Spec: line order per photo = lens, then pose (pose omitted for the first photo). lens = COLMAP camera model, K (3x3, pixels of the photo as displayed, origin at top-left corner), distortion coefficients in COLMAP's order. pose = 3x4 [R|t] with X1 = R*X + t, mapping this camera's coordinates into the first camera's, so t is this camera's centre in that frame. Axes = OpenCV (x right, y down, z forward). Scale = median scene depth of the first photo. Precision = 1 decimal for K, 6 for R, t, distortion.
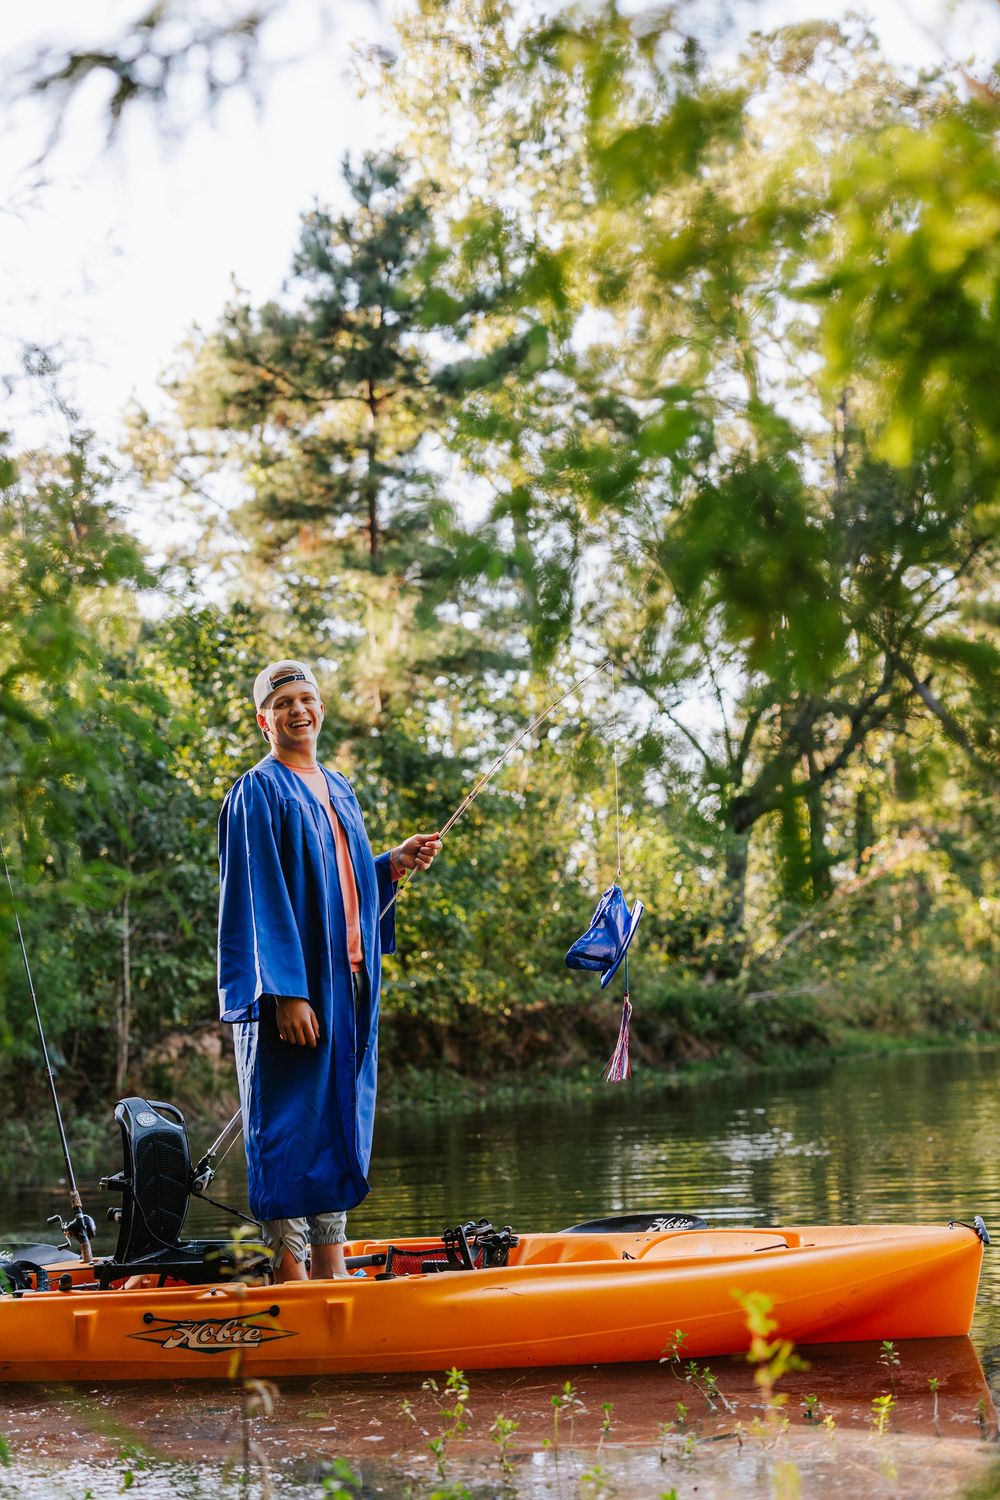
lens RADIAL K [[2266.1, 0, 500.0], [0, 2266.1, 750.0], [0, 0, 1]] dist [0.003539, 0.163899]
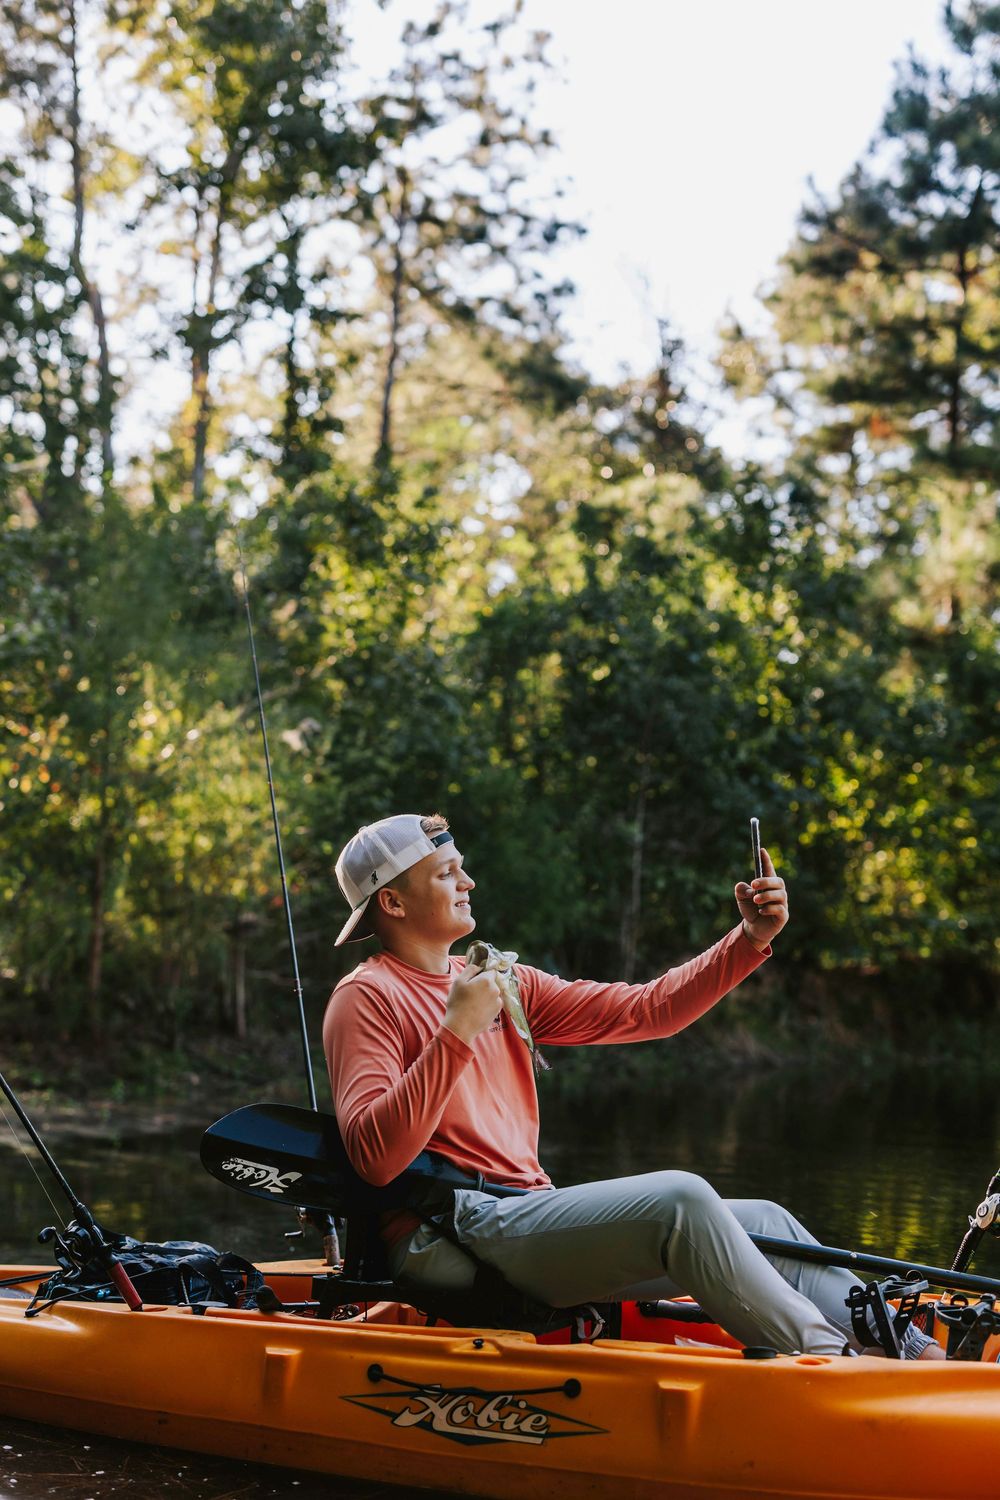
lens RADIAL K [[2074.1, 0, 501.1], [0, 2074.1, 713.4], [0, 0, 1]] dist [0.006727, 0.024566]
pose [[0.955704, 0.059540, -0.288245, 0.016825], [-0.057345, 0.998225, 0.016063, 0.017729], [0.288690, 0.001178, 0.957422, 0.164854]]
